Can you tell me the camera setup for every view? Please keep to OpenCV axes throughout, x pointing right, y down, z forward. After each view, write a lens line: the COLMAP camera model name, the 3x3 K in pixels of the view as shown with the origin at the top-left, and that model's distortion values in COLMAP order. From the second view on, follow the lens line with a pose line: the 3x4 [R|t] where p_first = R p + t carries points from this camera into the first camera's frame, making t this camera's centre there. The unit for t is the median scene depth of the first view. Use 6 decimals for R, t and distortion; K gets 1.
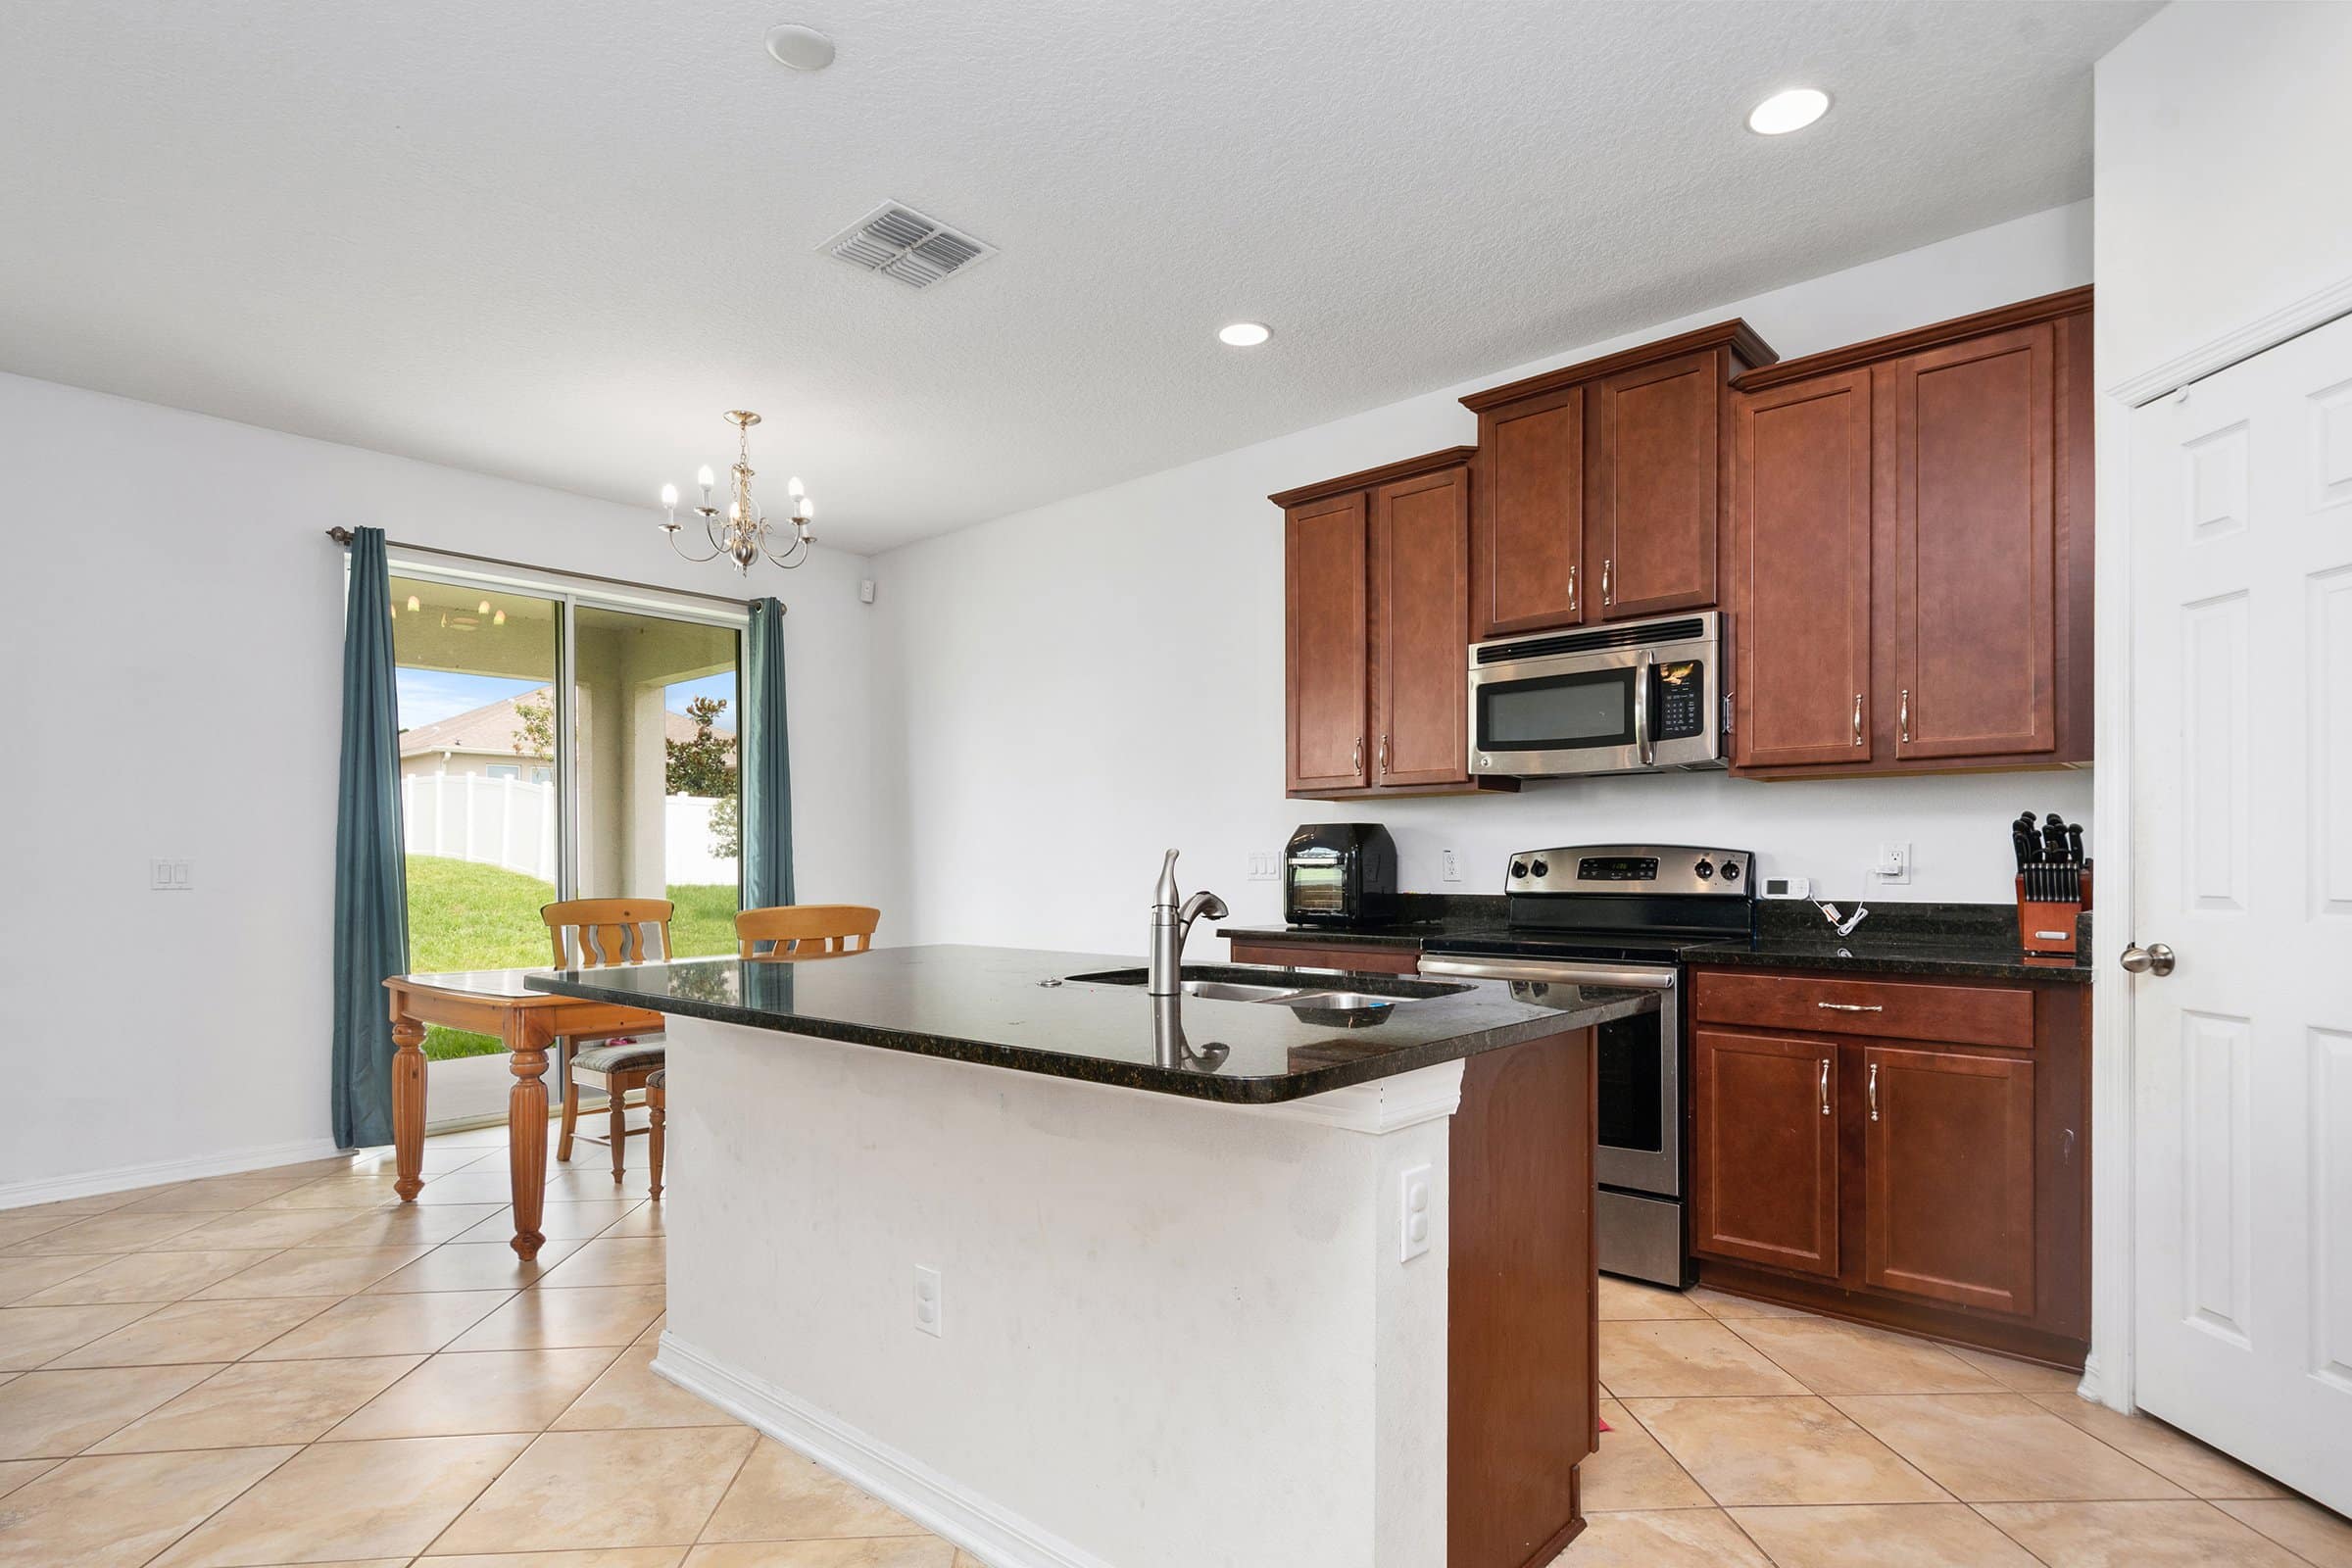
lens RADIAL K [[1276.9, 0, 1187.5], [0, 1276.9, 861.1], [0, 0, 1]] dist [0.033675, -0.001794]
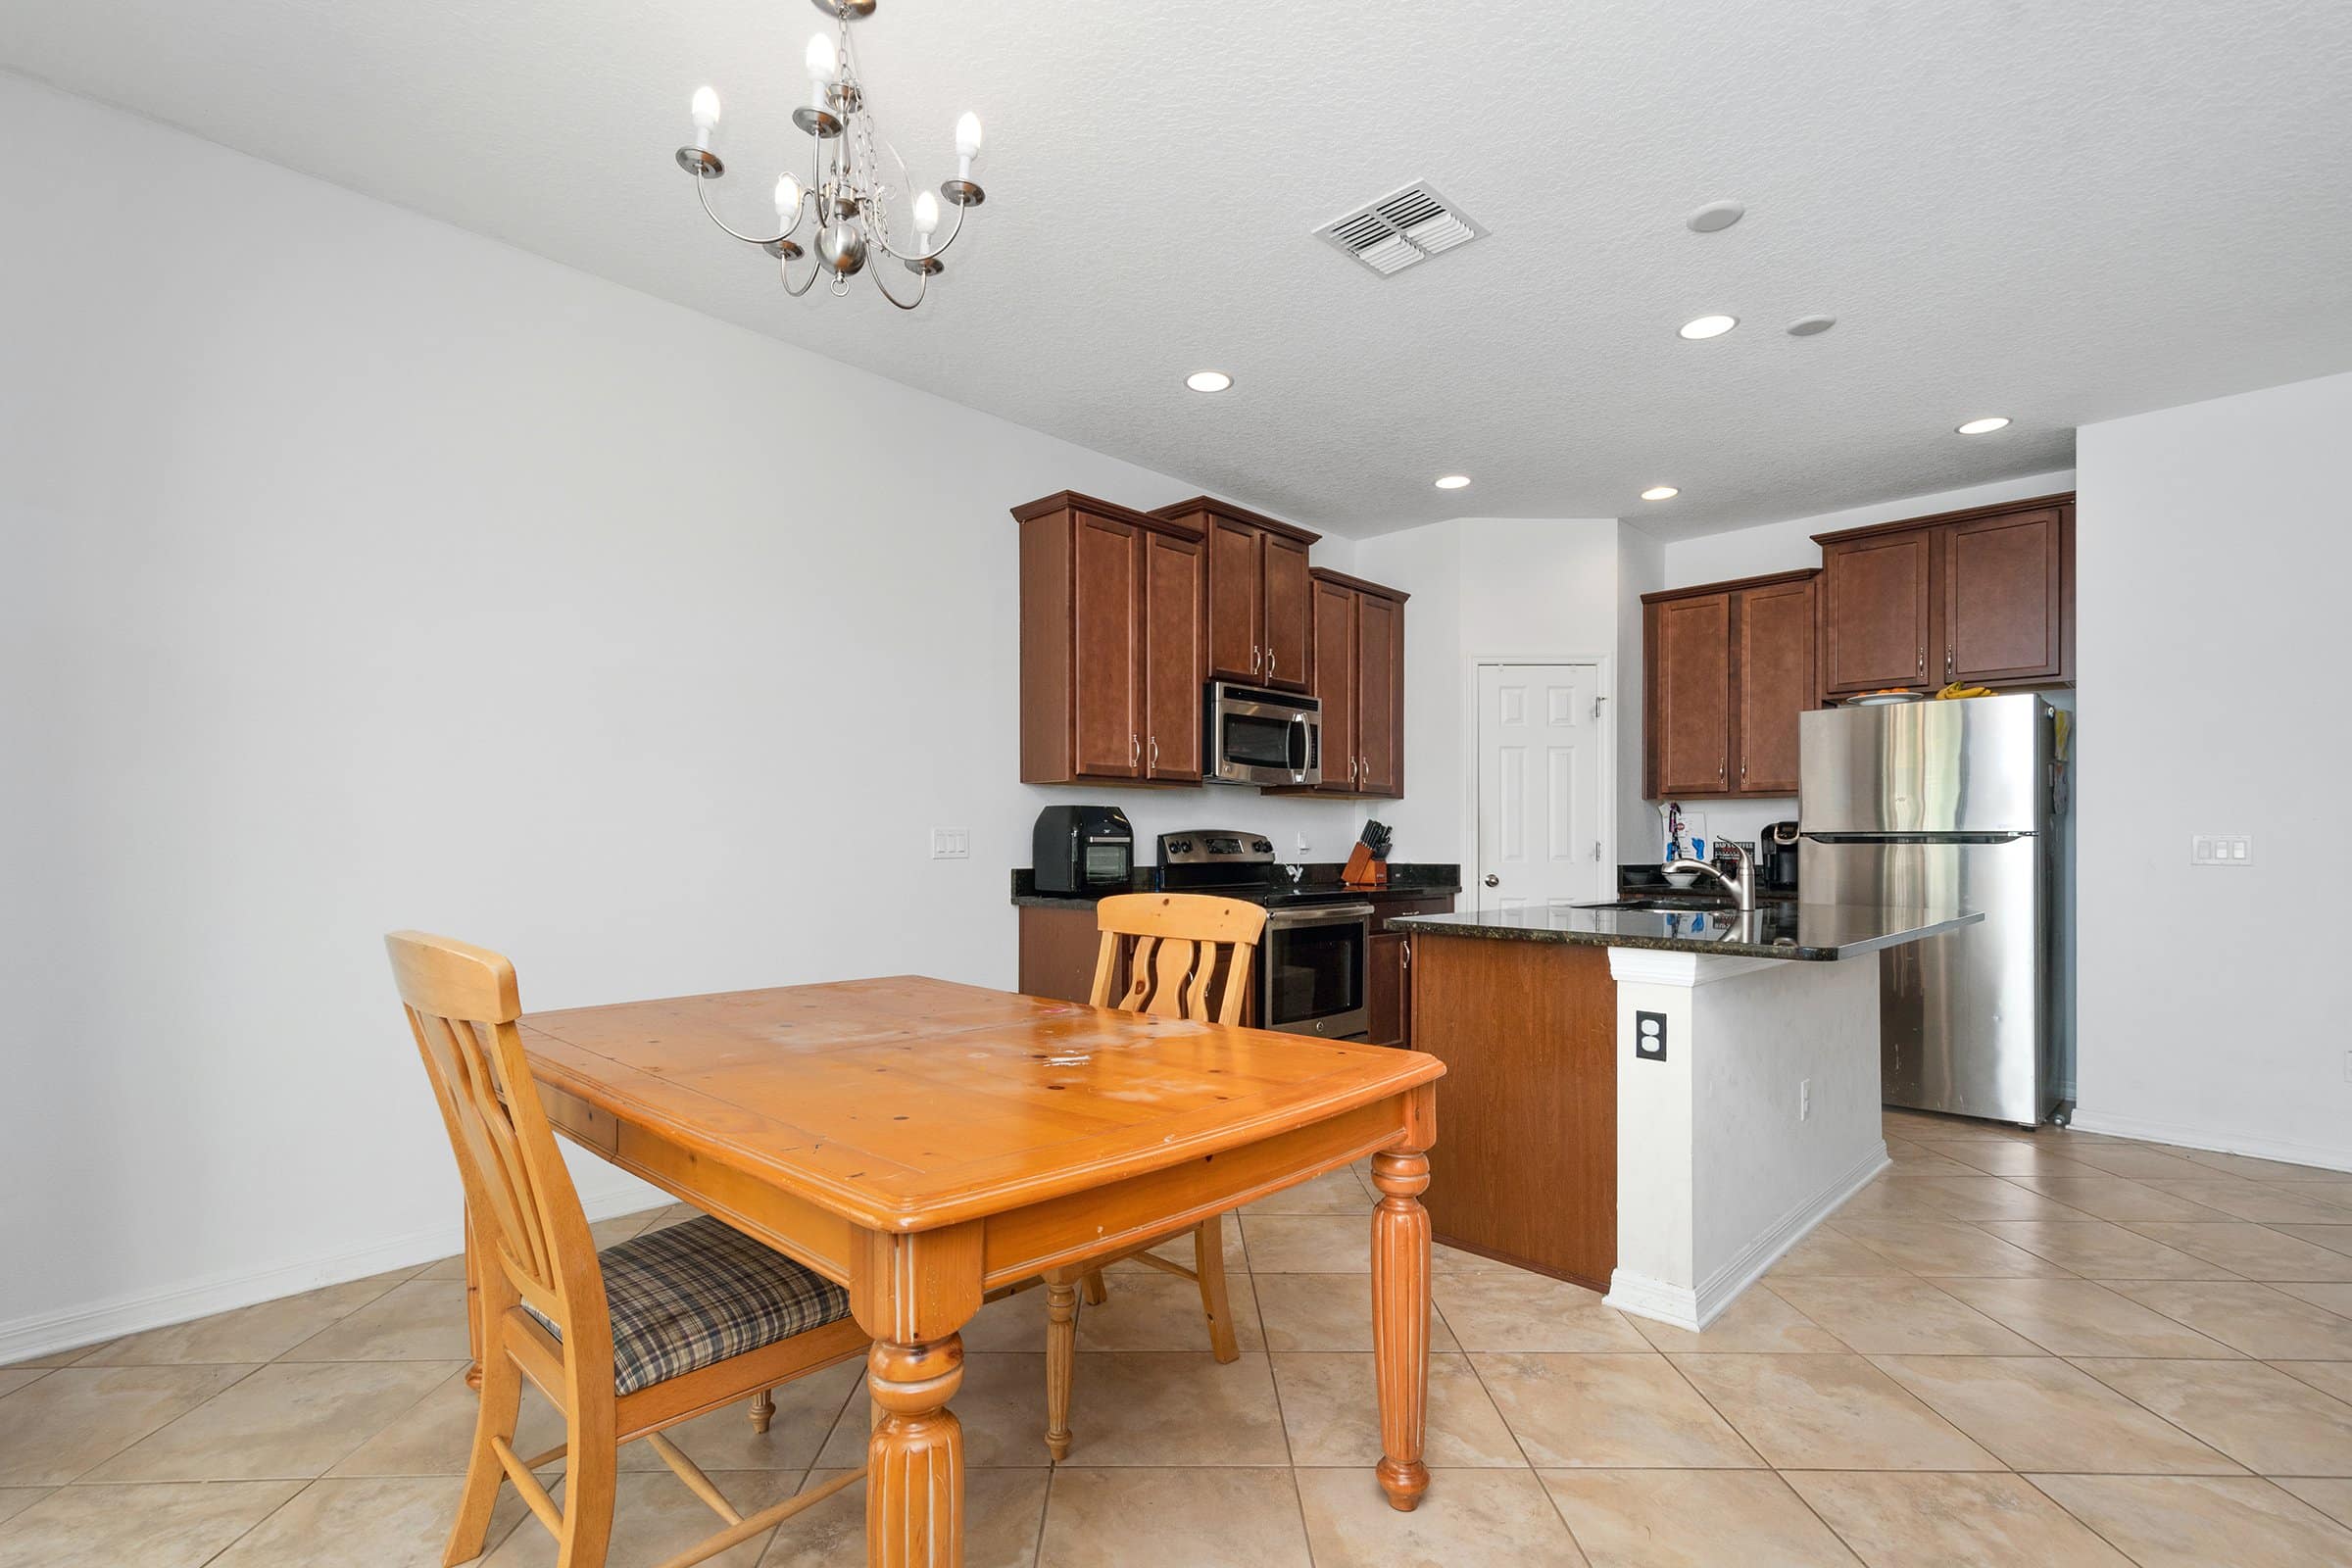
lens RADIAL K [[1058.8, 0, 1176.7], [0, 1058.8, 859.2], [0, 0, 1]] dist [-0.002011, -0.000027]
pose [[0.045524, -0.012496, 0.998885, -0.939006], [-0.006231, 0.999899, 0.012793, 0.006040], [-0.998944, -0.006807, 0.045442, 1.019407]]
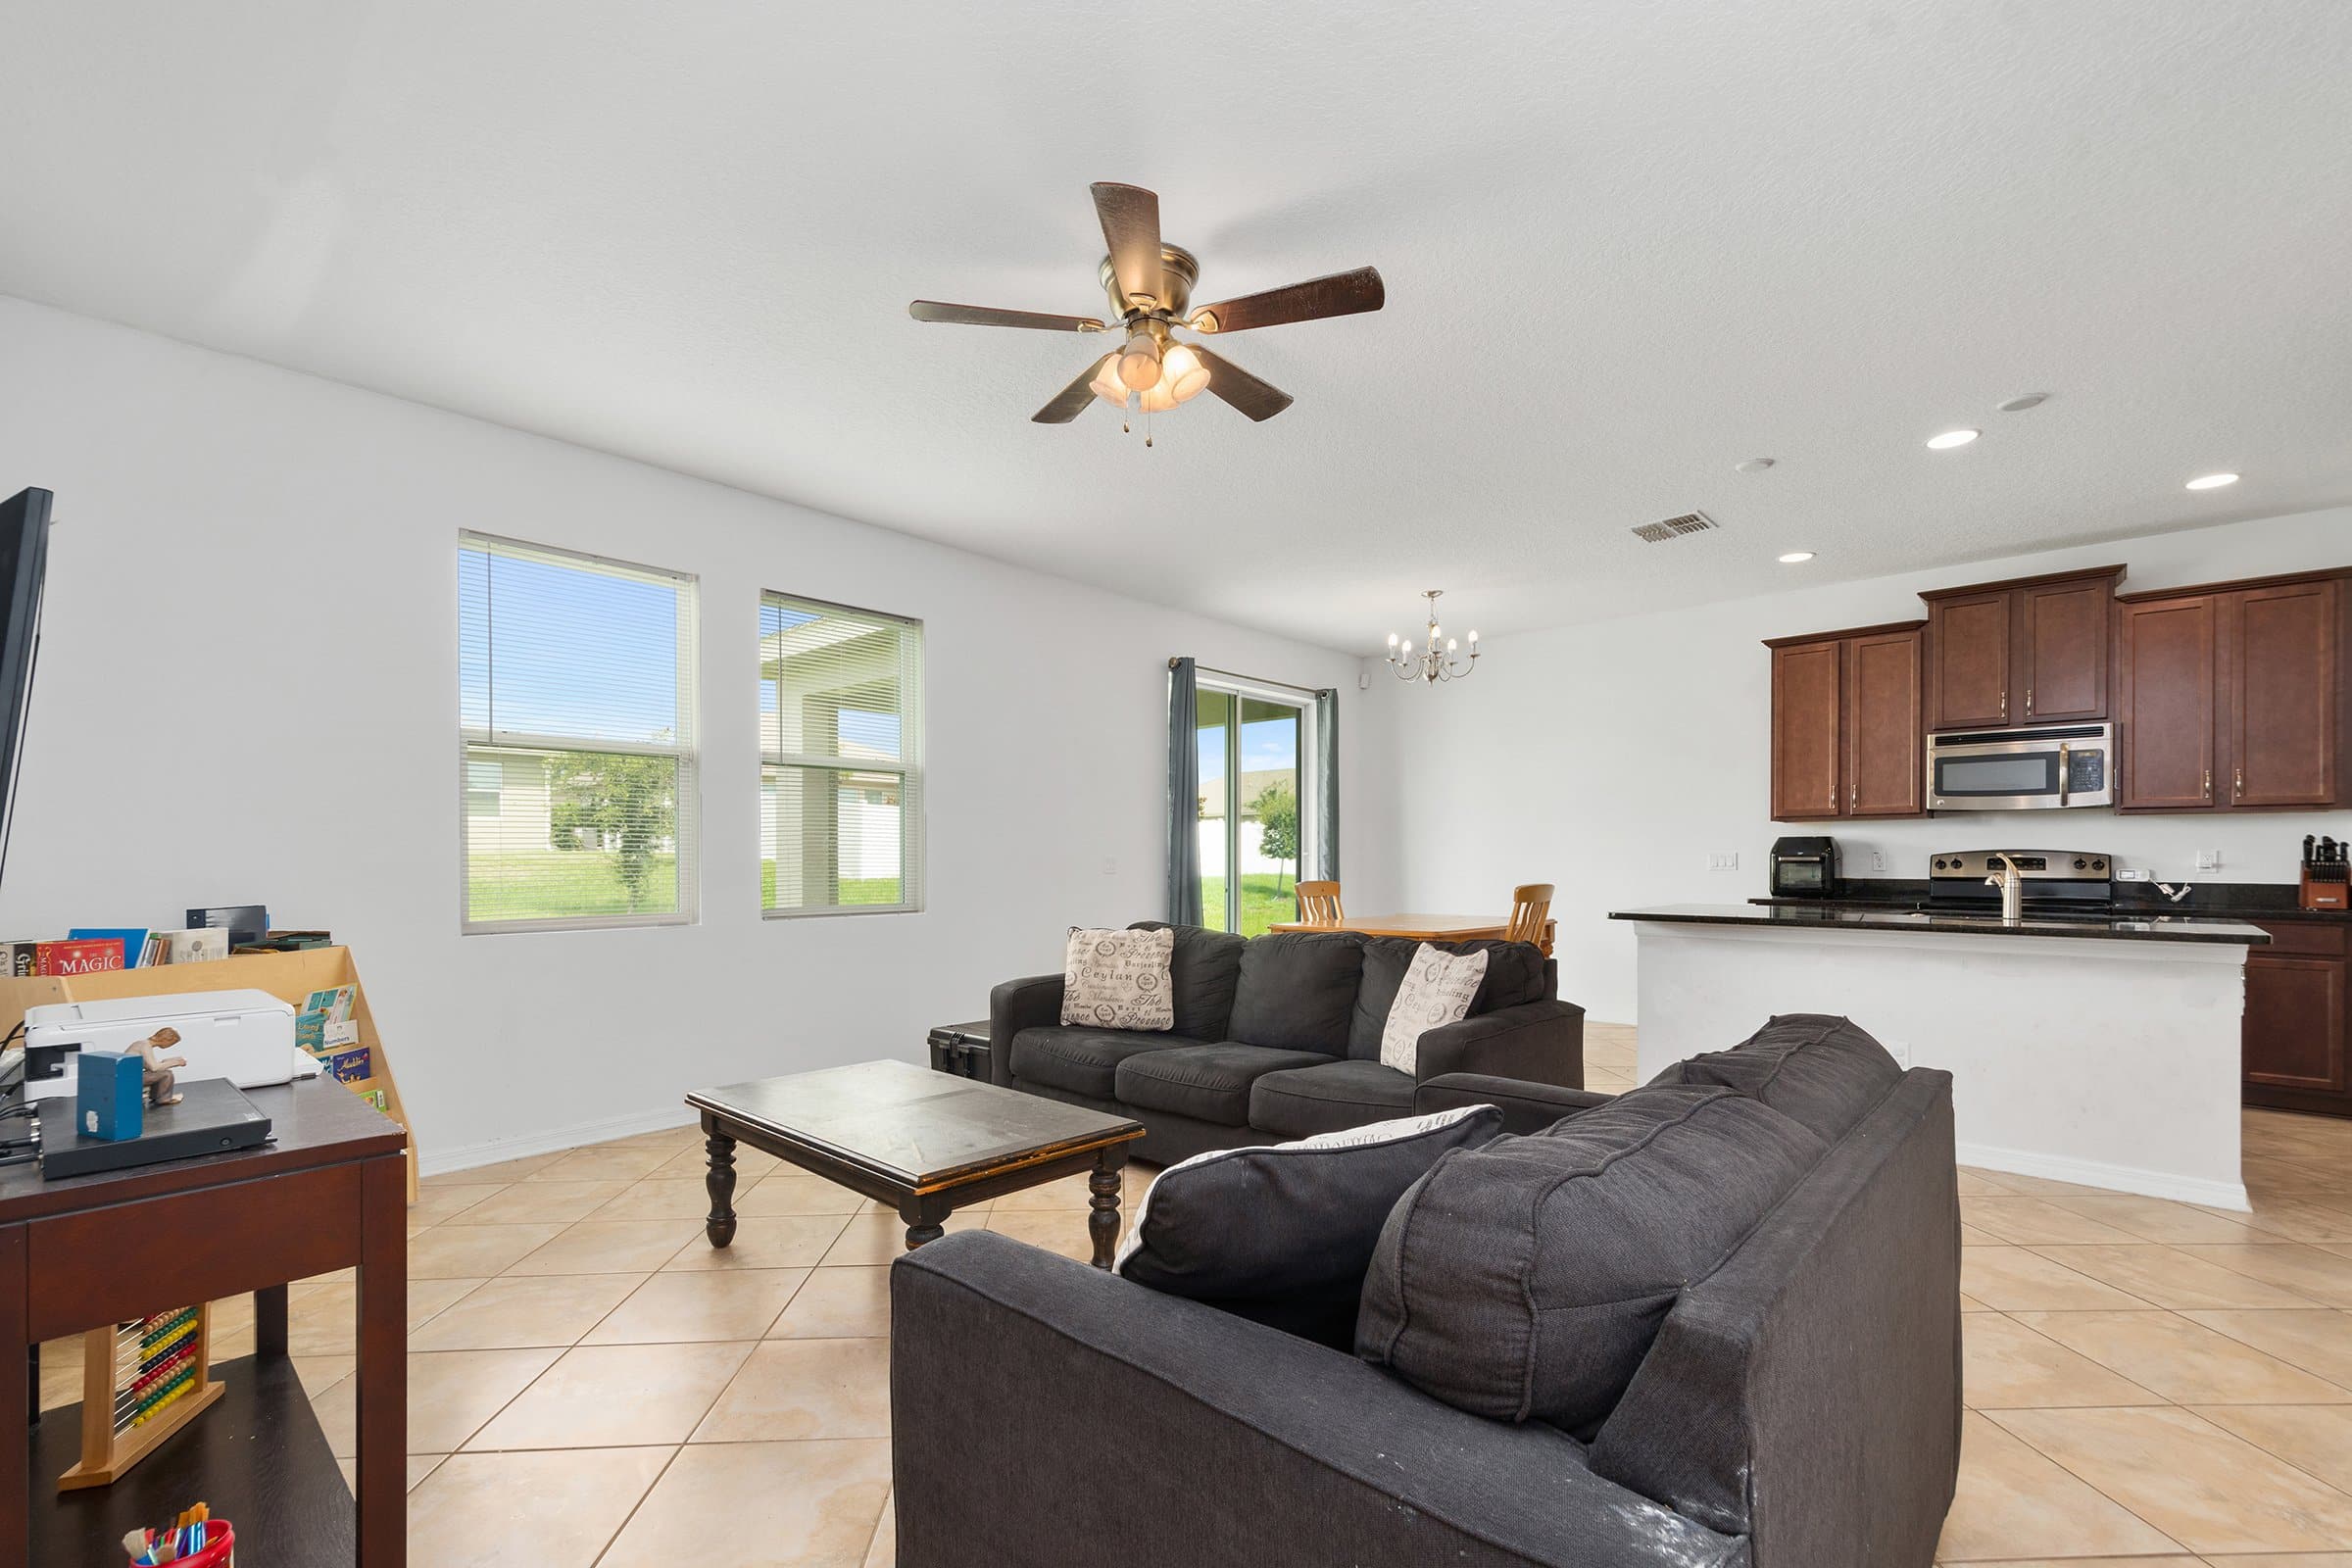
lens RADIAL K [[1058.8, 0, 1149.6], [0, 1058.8, 857.4], [0, 0, 1]] dist [-0.002011, -0.000027]
pose [[0.999712, 0.003367, -0.023778, -0.824709], [-0.003312, 0.999992, 0.002373, -0.002418], [0.023786, -0.002293, 0.999714, -0.475182]]
